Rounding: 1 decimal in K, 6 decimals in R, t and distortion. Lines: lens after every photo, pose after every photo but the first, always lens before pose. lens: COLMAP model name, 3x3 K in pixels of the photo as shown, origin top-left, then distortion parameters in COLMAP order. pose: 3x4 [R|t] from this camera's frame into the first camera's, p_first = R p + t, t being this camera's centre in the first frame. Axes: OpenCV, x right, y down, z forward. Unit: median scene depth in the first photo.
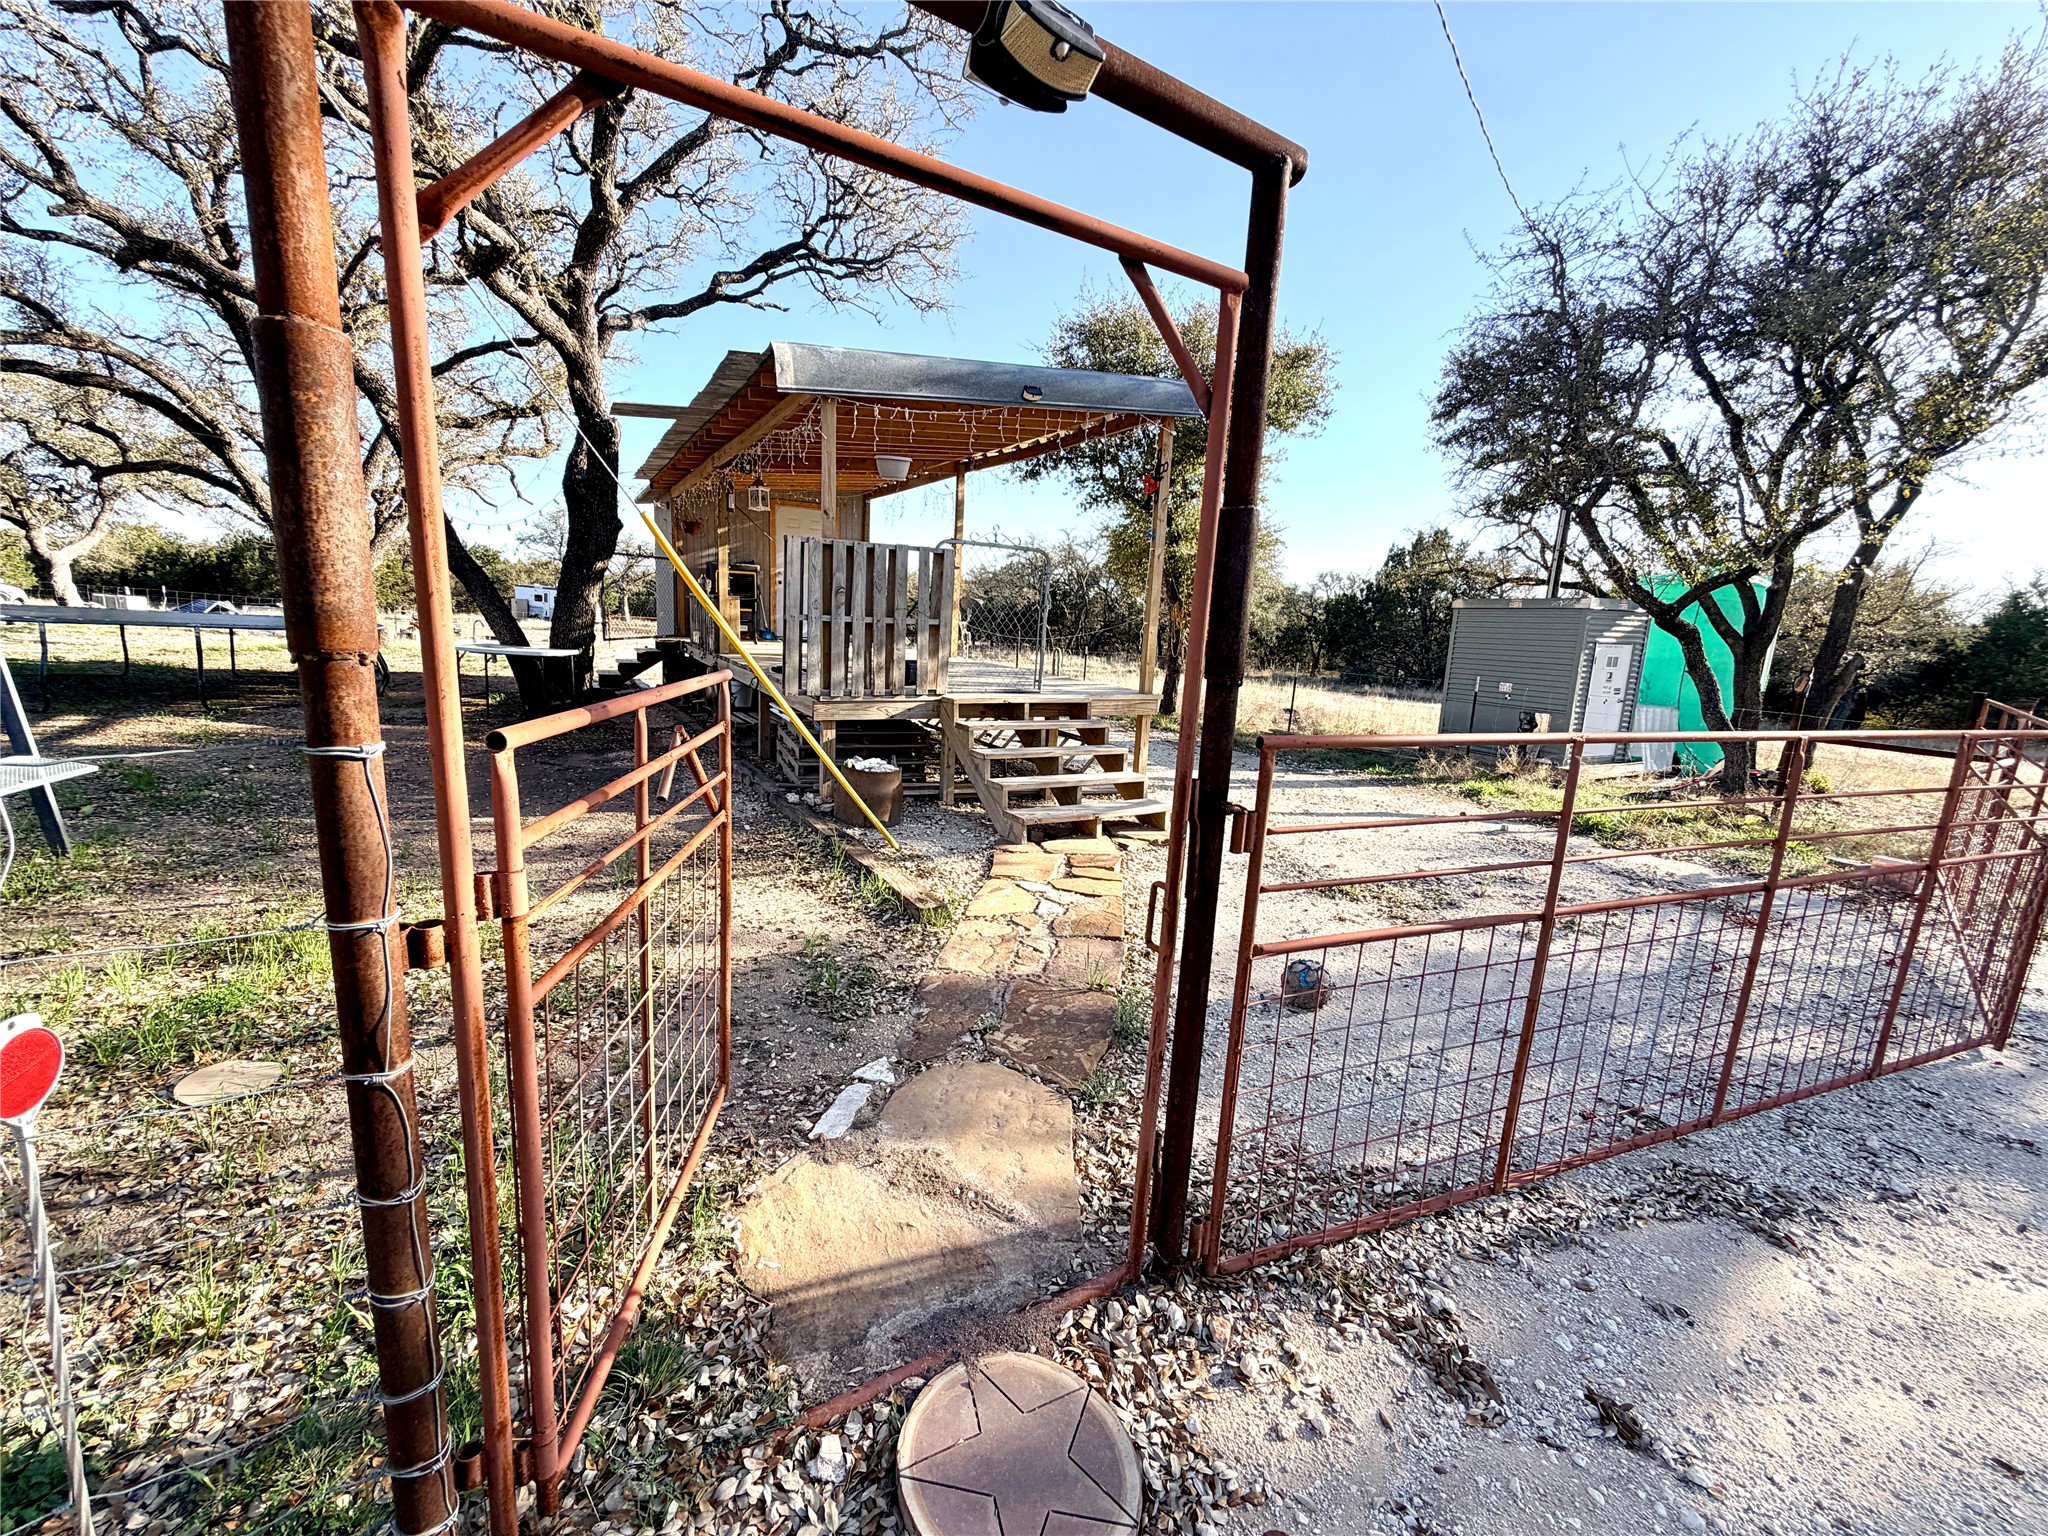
lens RADIAL K [[820.3, 0, 1021.5], [0, 820.3, 769.9], [0, 0, 1]] dist [0.001677, 0.000252]
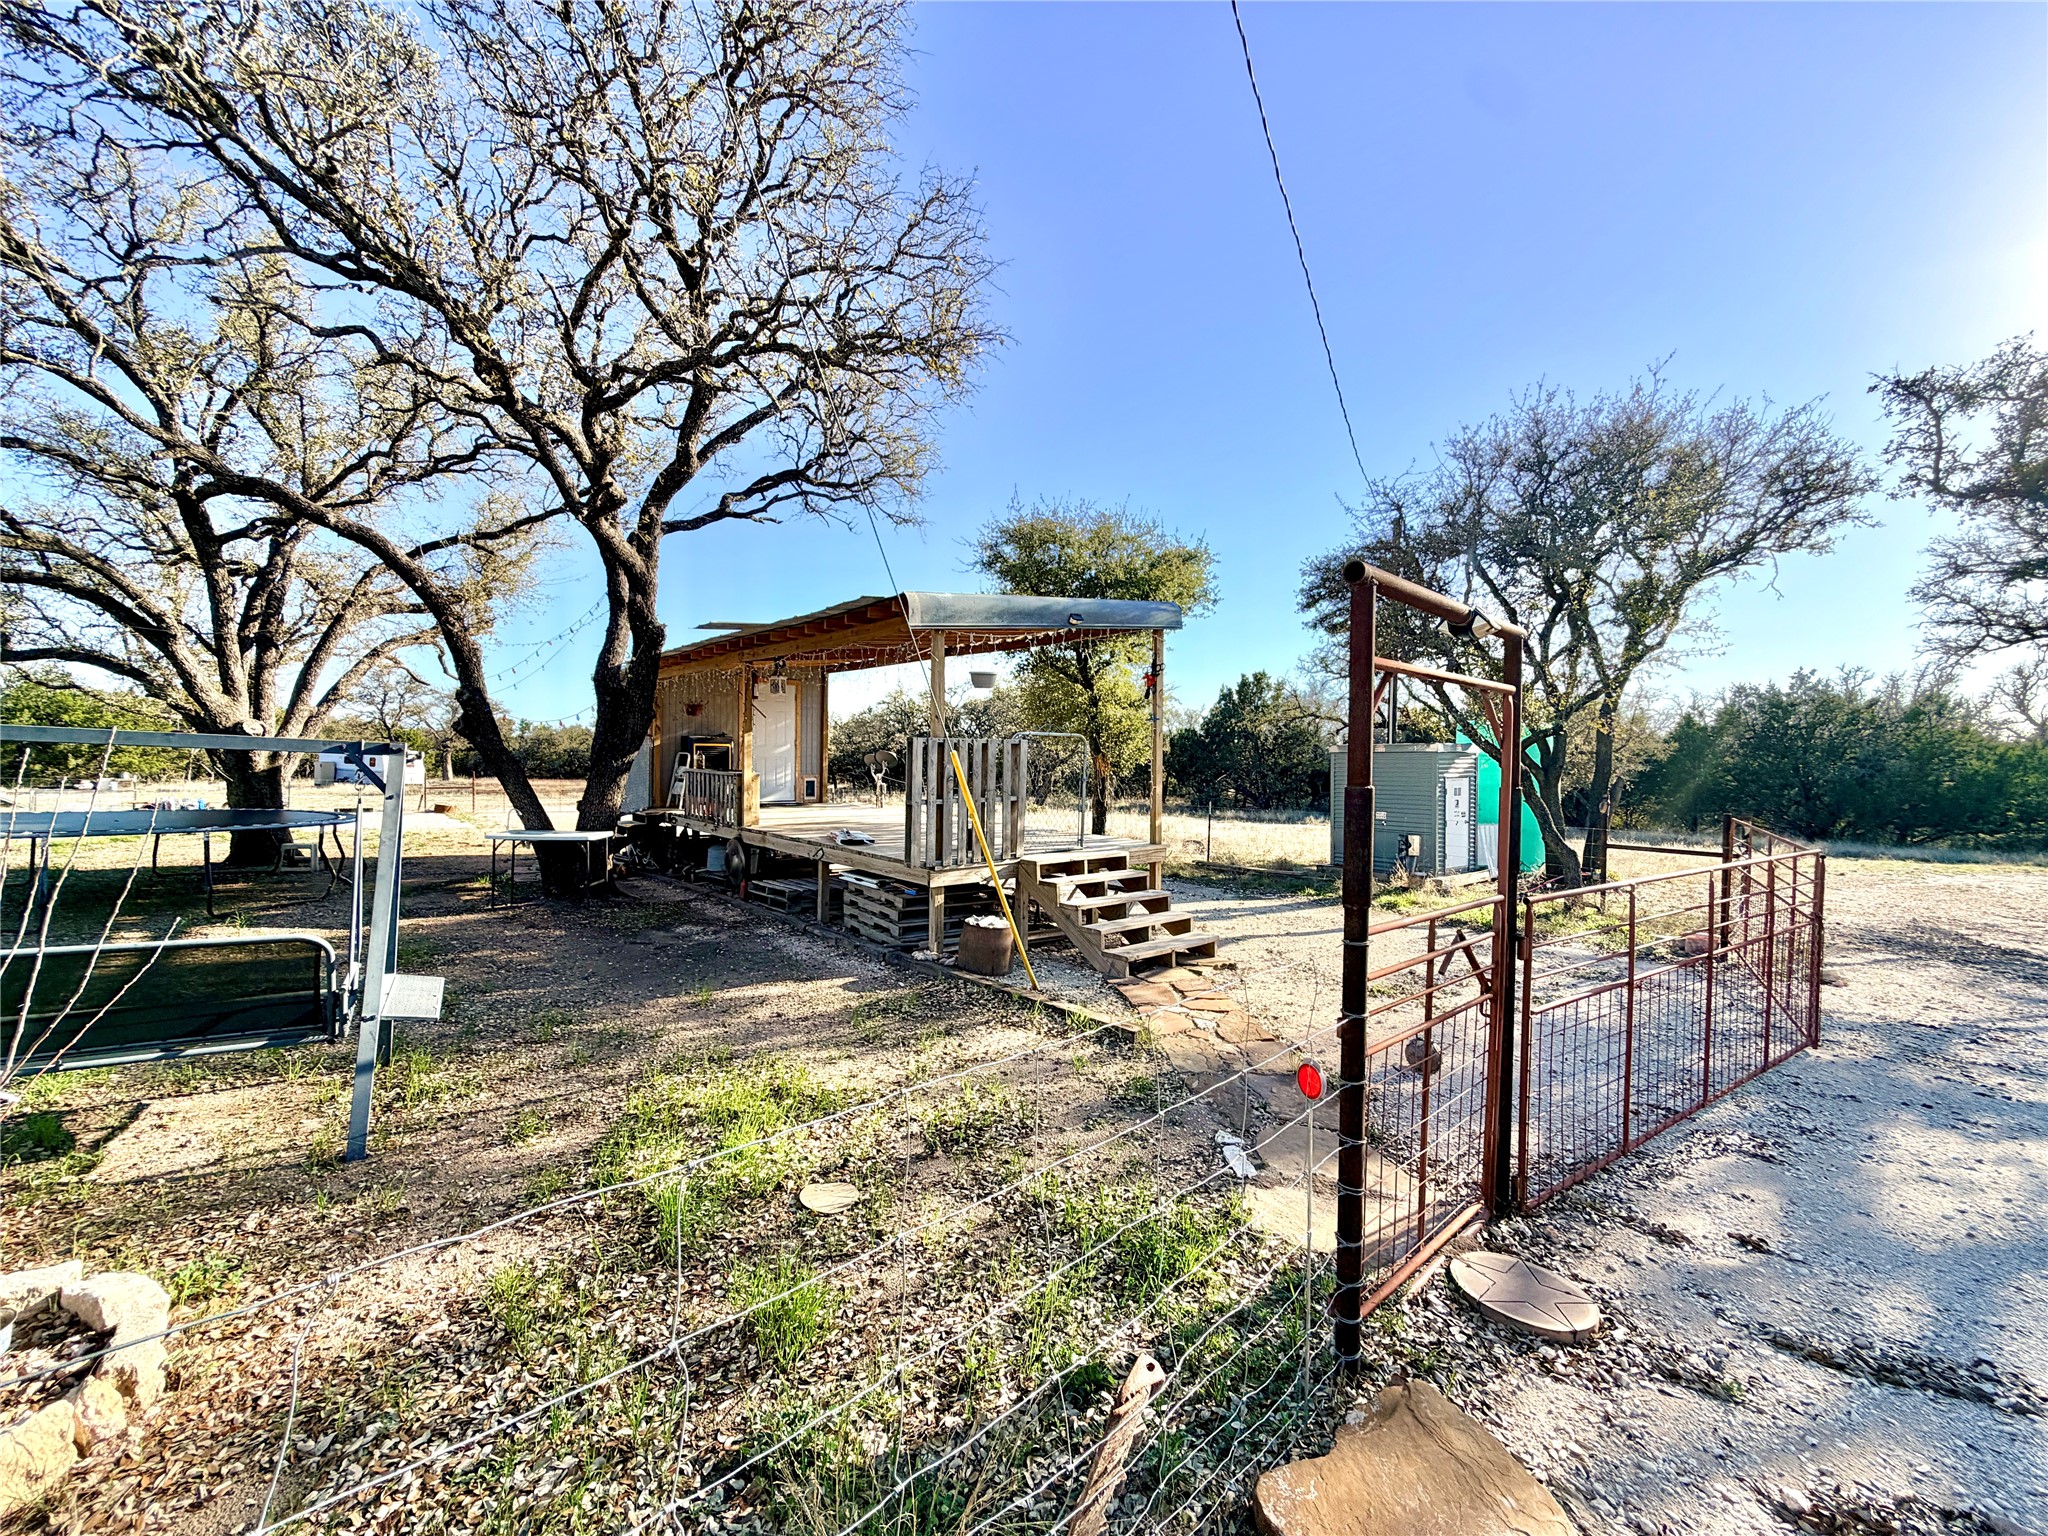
lens RADIAL K [[820.3, 0, 1025.6], [0, 820.3, 761.8], [0, 0, 1]] dist [0.001677, 0.000252]
pose [[0.979558, -0.040114, 0.197123, -0.214697], [0.073491, 0.983544, -0.165049, -0.020884], [-0.187259, 0.176162, 0.966386, -0.125836]]
